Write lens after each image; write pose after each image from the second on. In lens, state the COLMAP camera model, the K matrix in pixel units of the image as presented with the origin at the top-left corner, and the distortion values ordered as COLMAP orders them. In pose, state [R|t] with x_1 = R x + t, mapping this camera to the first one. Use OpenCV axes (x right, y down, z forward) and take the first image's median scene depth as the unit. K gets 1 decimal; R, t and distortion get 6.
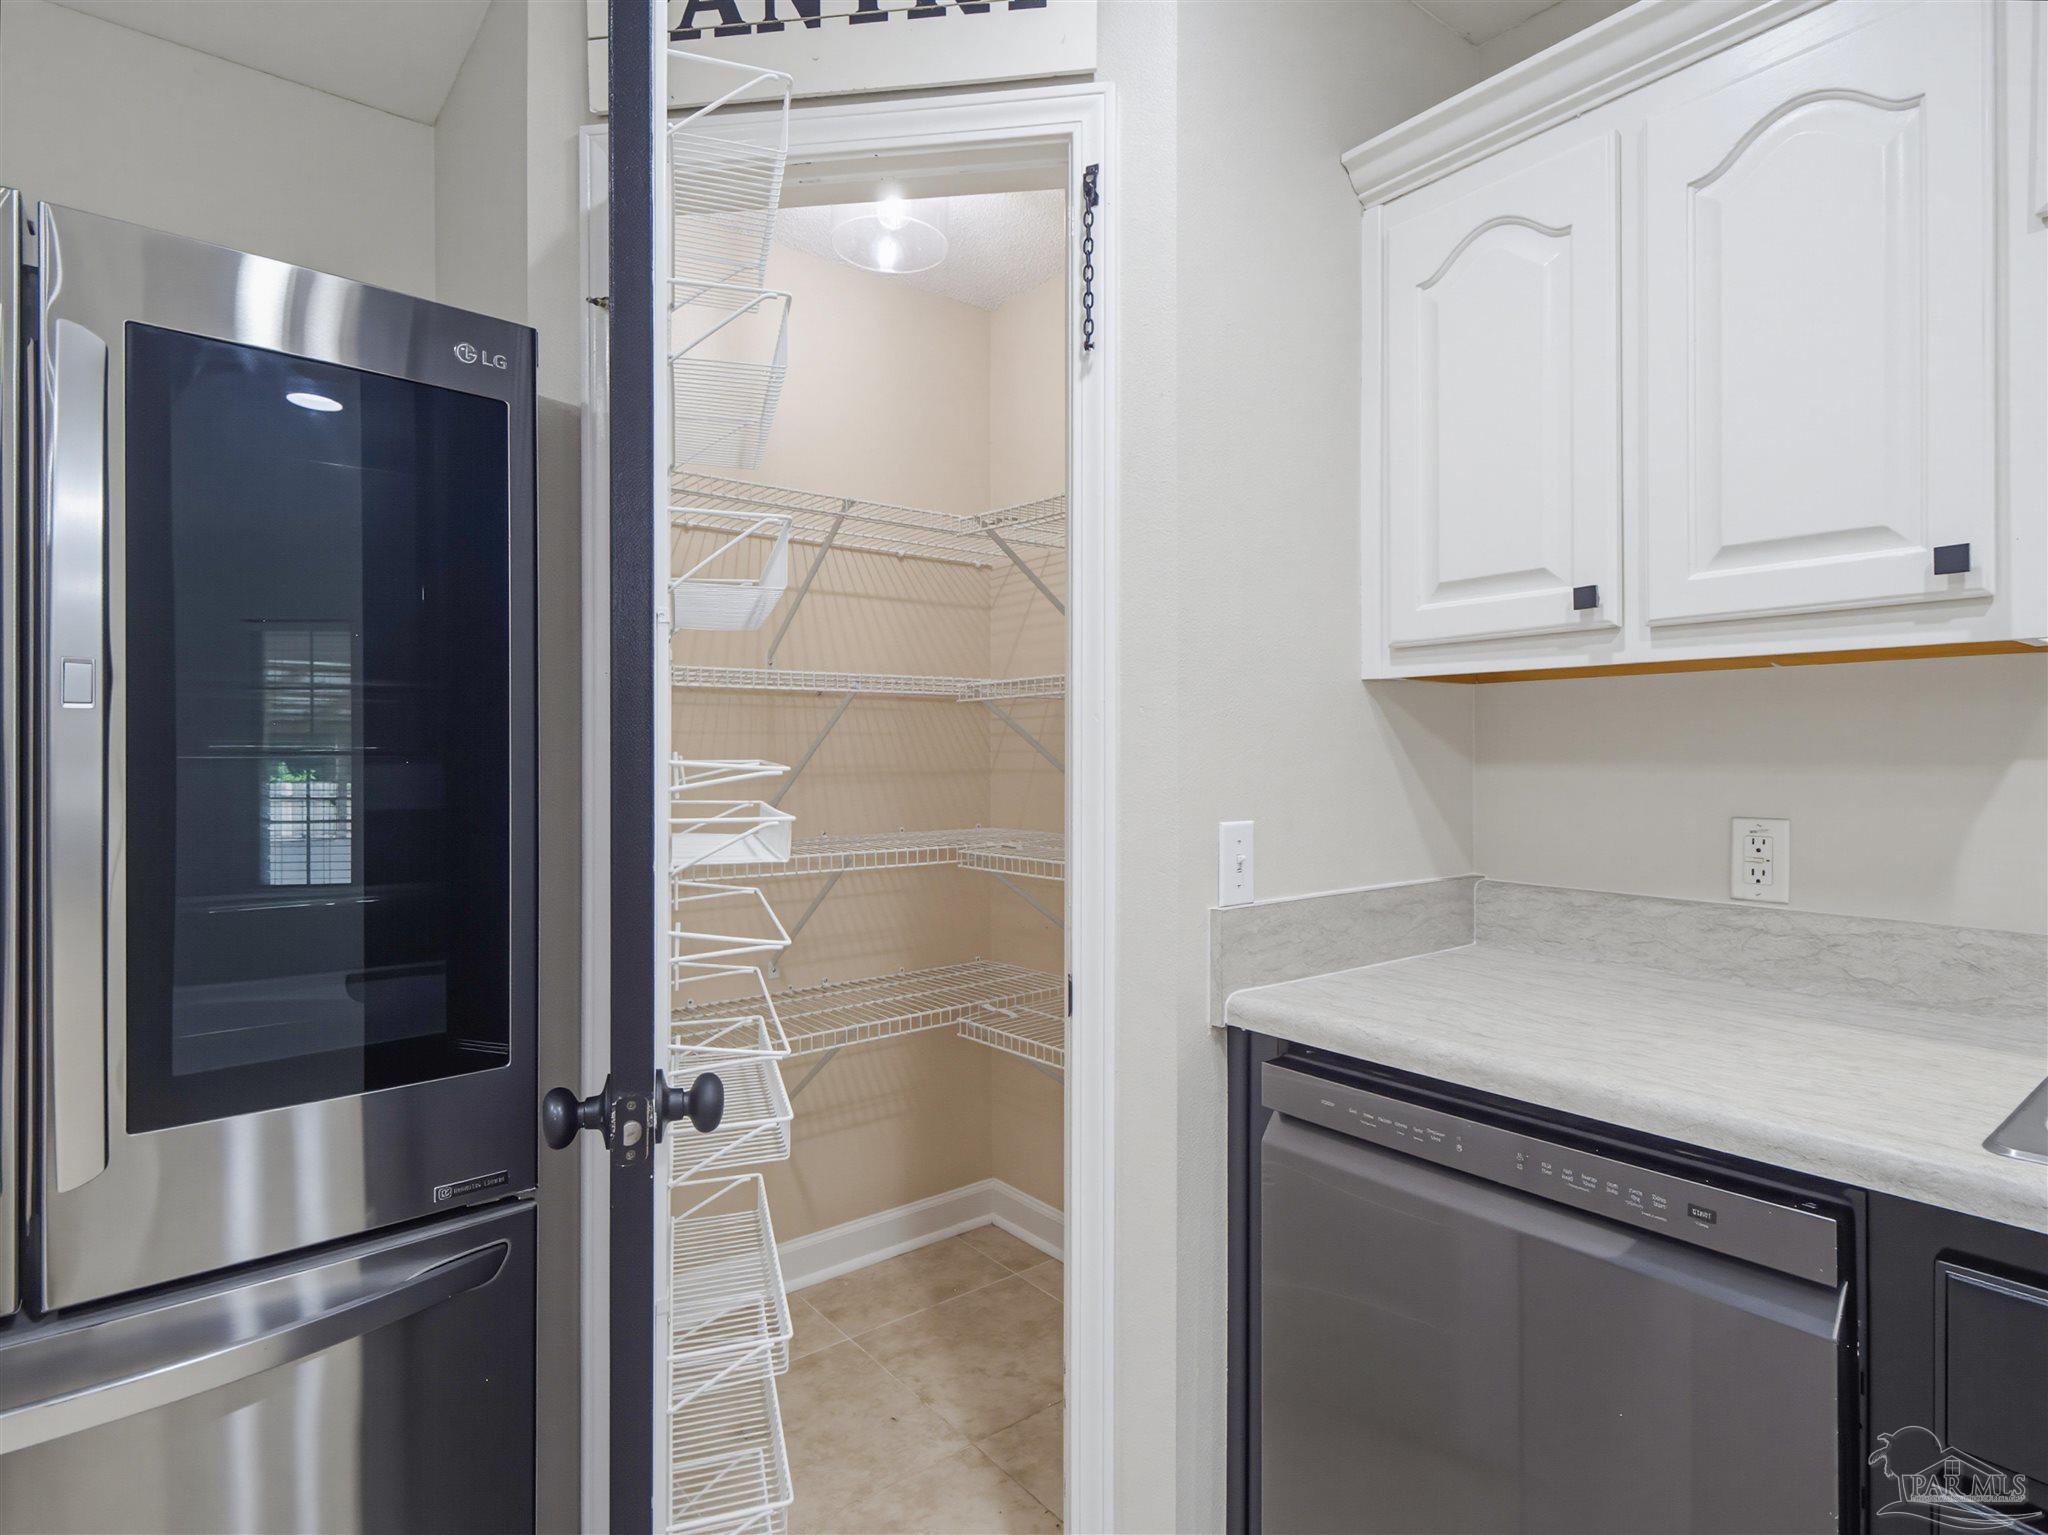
lens RADIAL K [[1020.0, 0, 1034.4], [0, 1020.0, 772.2], [0, 0, 1]] dist [0.004164, -0.003769]
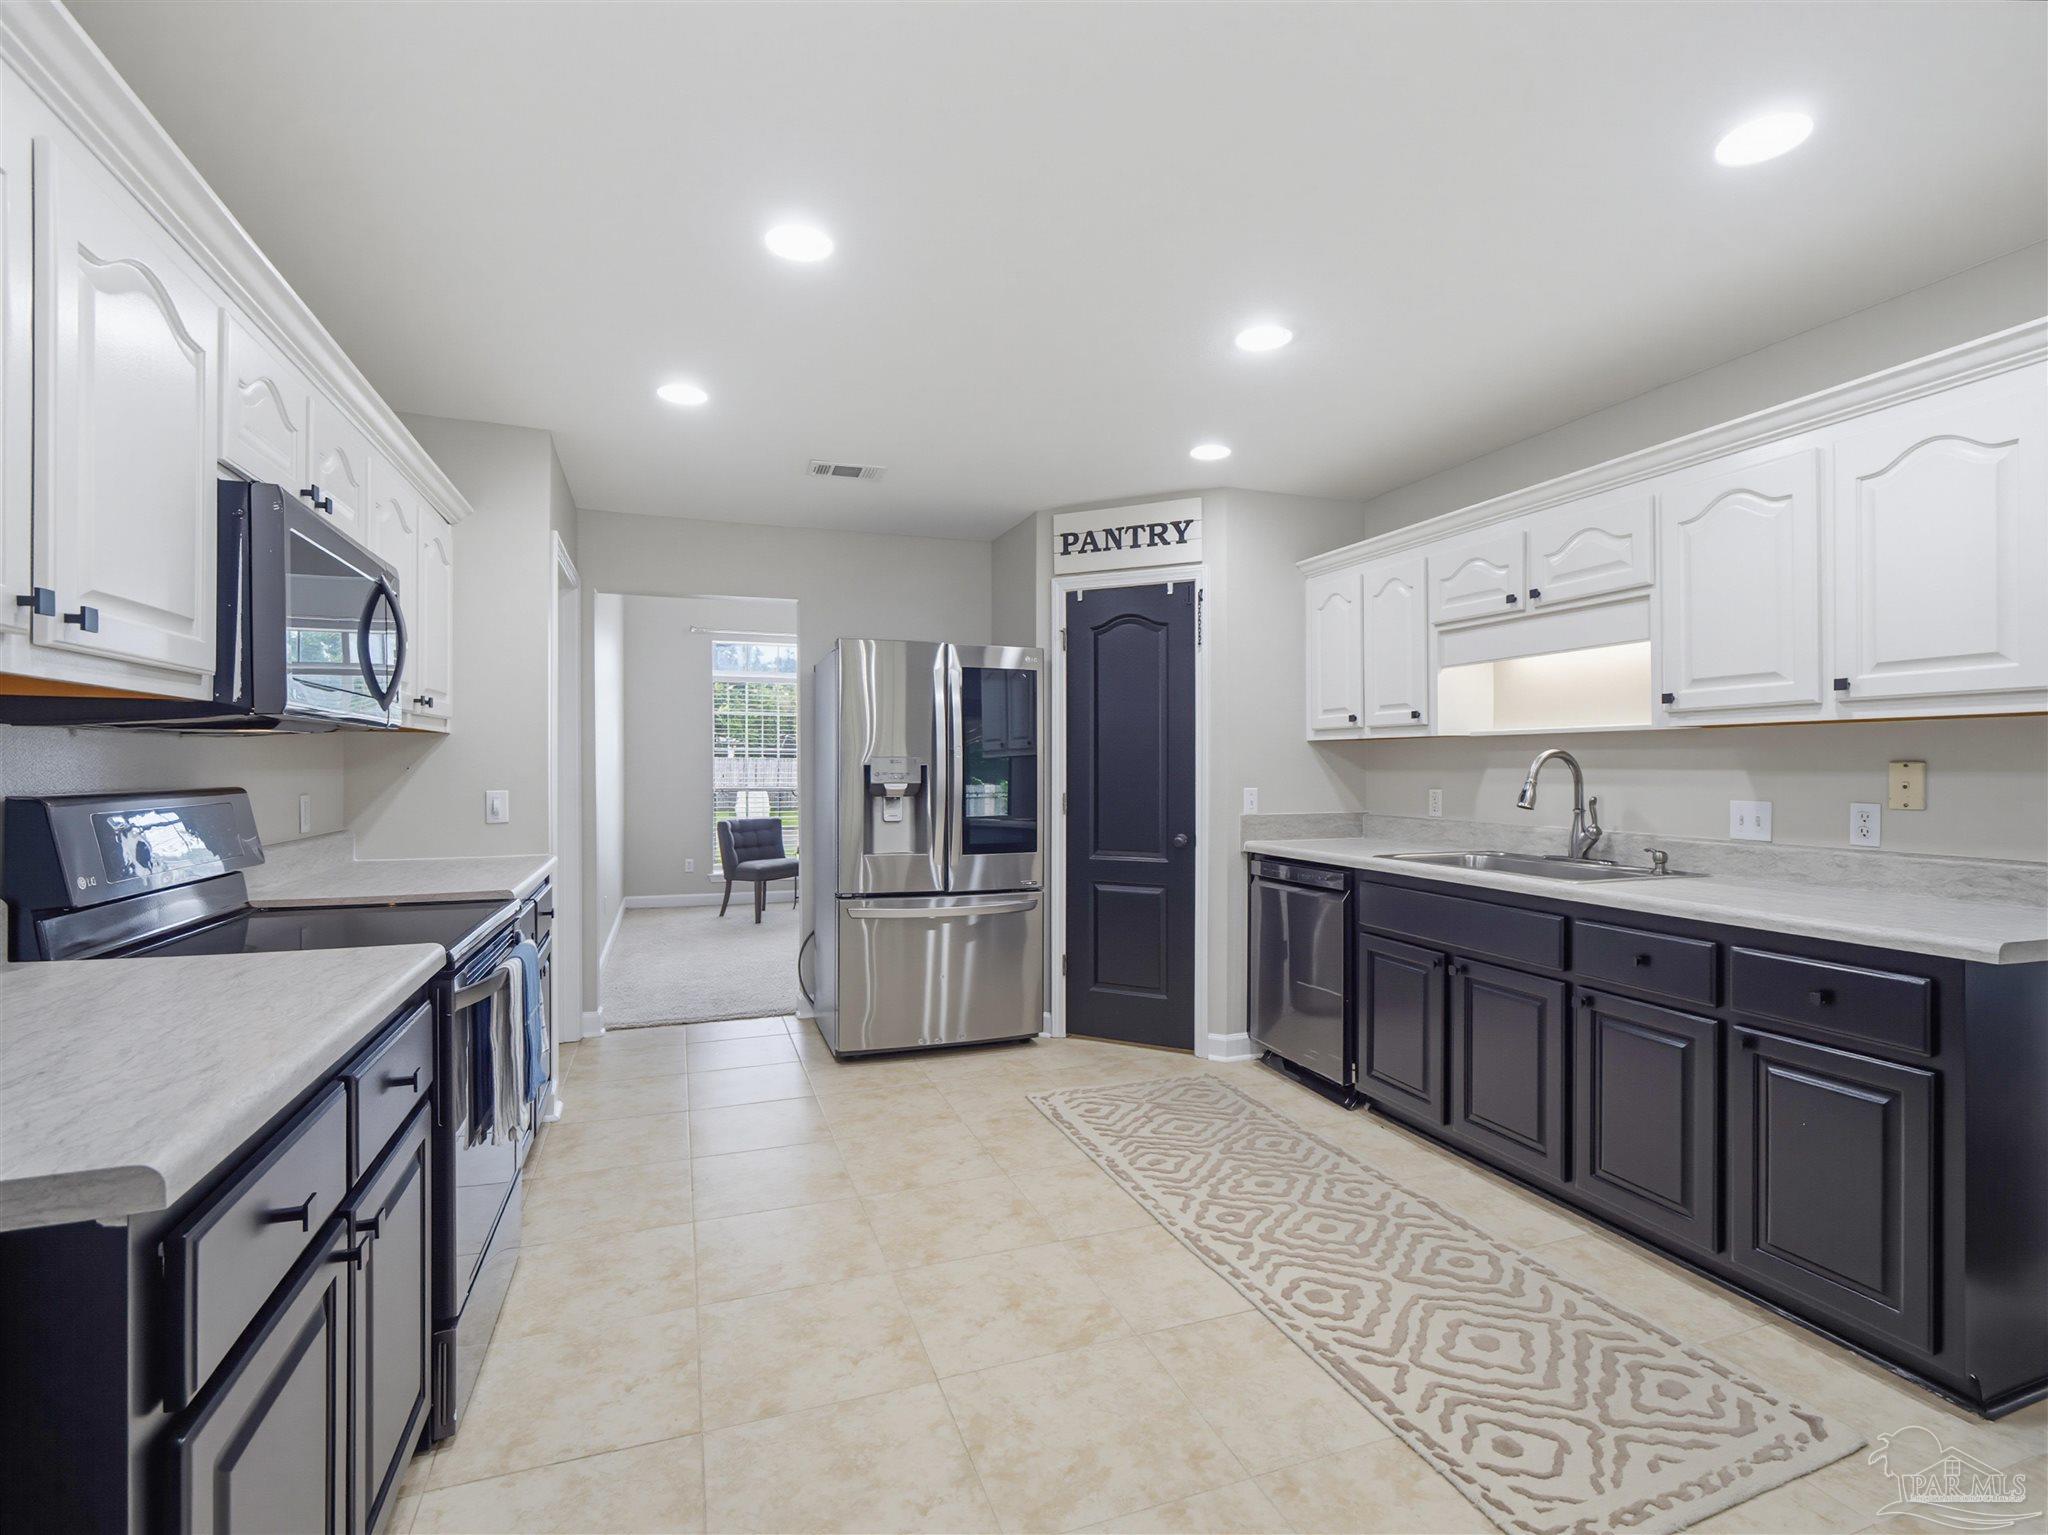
lens RADIAL K [[969.4, 0, 1038.3], [0, 969.4, 773.1], [0, 0, 1]] dist [-0.003861, -0.000654]
pose [[0.948306, 0.002018, -0.317352, 0.534029], [-0.004007, 0.999976, -0.005614, 0.021431], [0.317334, 0.006596, 0.948291, -2.066989]]
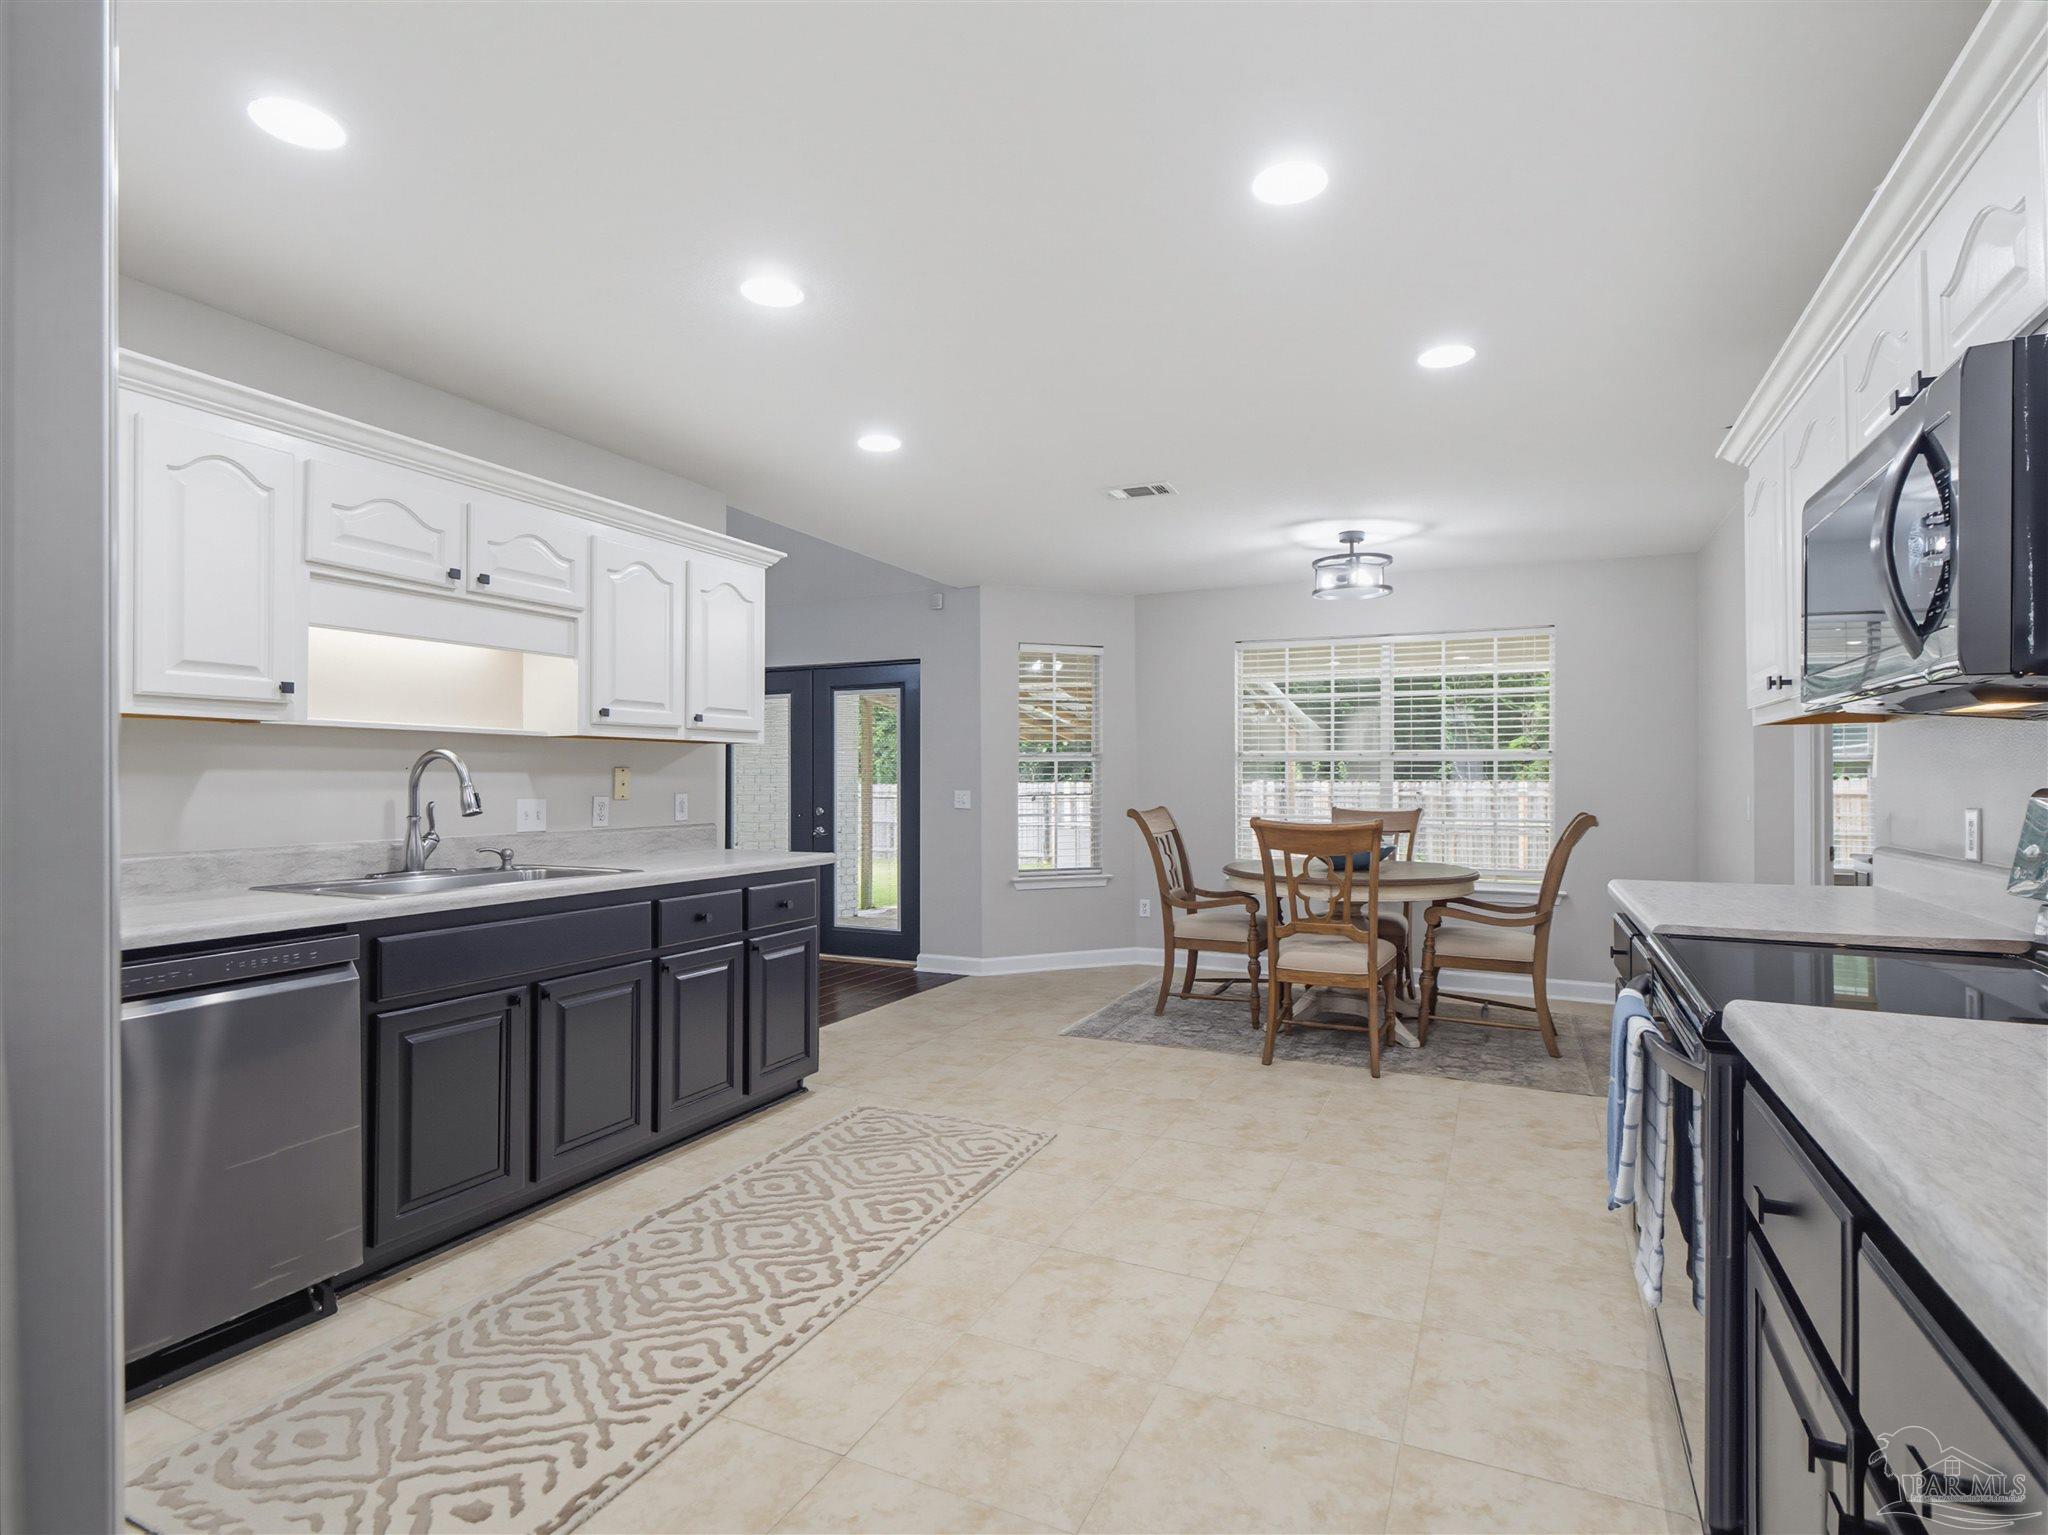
lens RADIAL K [[1020.0, 0, 1027.8], [0, 1020.0, 771.0], [0, 0, 1]] dist [0.004164, -0.003769]
pose [[-0.432848, 0.006174, 0.901446, -1.552358], [0.010631, 0.999942, -0.001744, 0.010941], [-0.901404, 0.008828, -0.432888, 0.340821]]
